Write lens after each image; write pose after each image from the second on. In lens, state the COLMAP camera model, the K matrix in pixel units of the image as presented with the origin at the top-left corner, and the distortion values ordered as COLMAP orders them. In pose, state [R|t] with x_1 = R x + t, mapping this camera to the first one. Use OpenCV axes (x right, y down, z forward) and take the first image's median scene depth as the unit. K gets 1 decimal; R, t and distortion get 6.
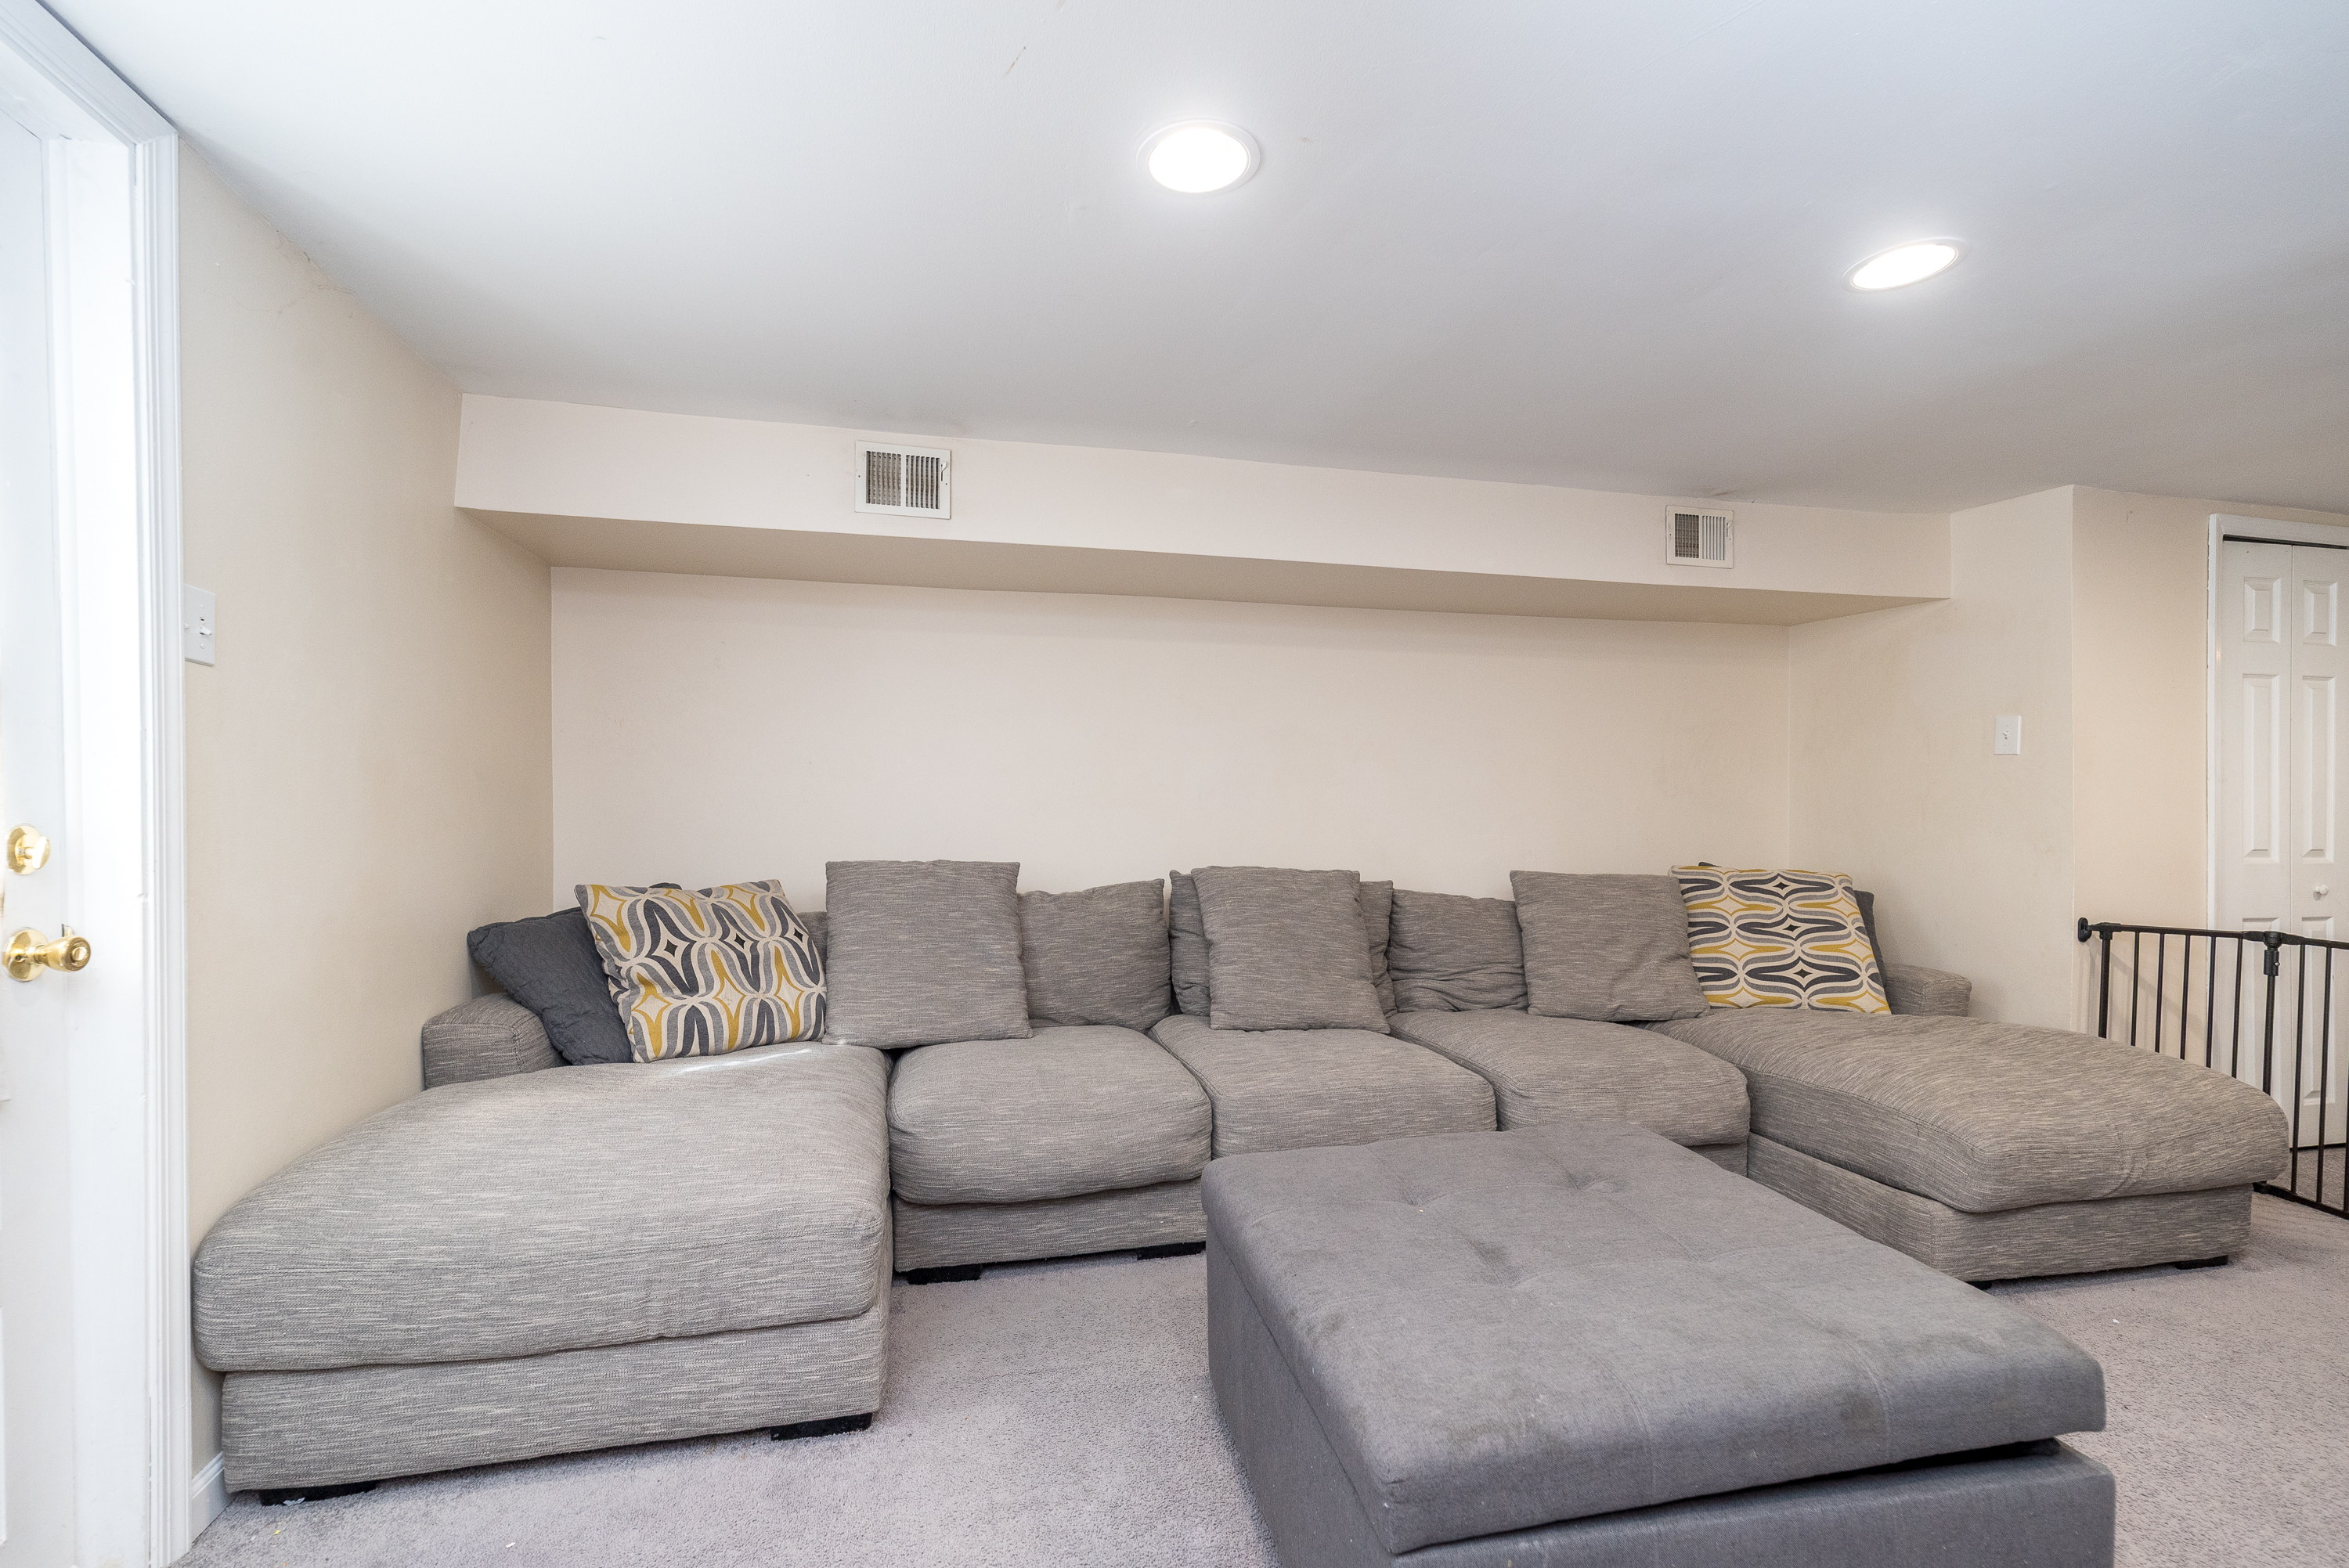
lens RADIAL K [[1034.8, 0, 1173.8], [0, 1034.8, 807.9], [0, 0, 1]] dist [0.009357, 0.000231]
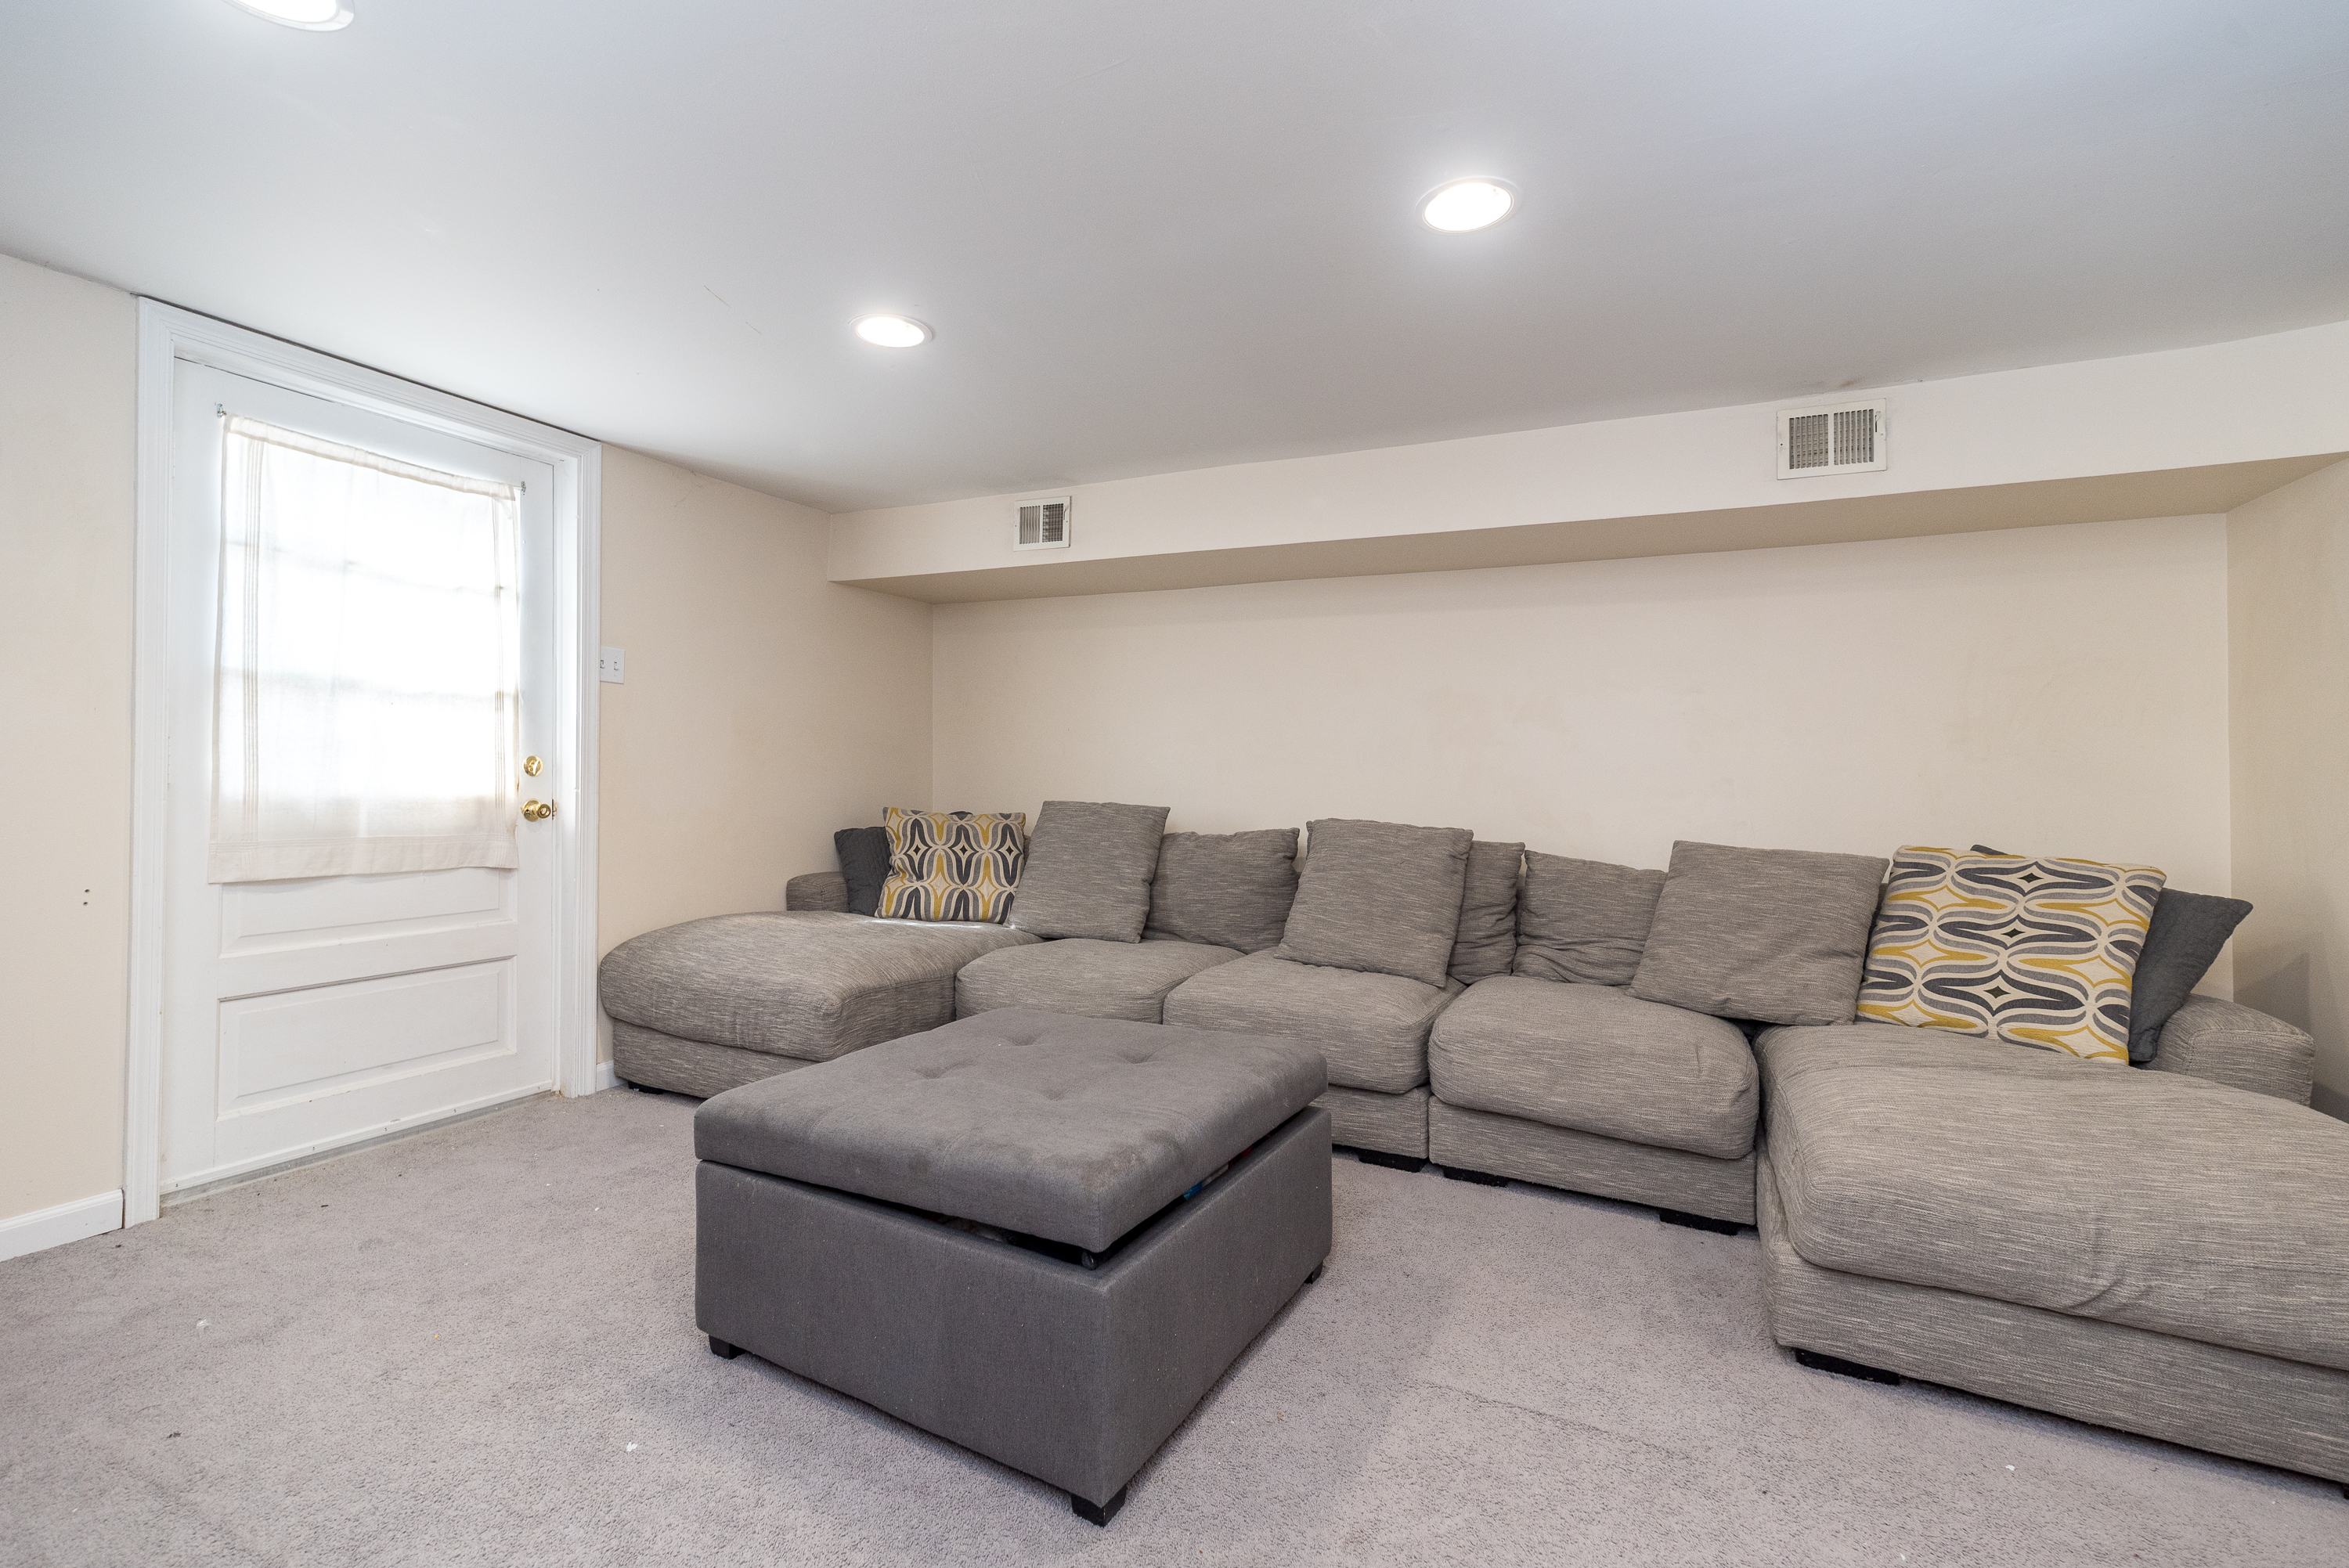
lens RADIAL K [[1034.8, 0, 1179.3], [0, 1034.8, 764.4], [0, 0, 1]] dist [0.009357, 0.000231]
pose [[0.774146, 0.006848, -0.632970, 0.665712], [-0.018866, 0.999747, -0.012258, 0.016749], [0.632726, 0.021431, 0.774079, 0.045883]]
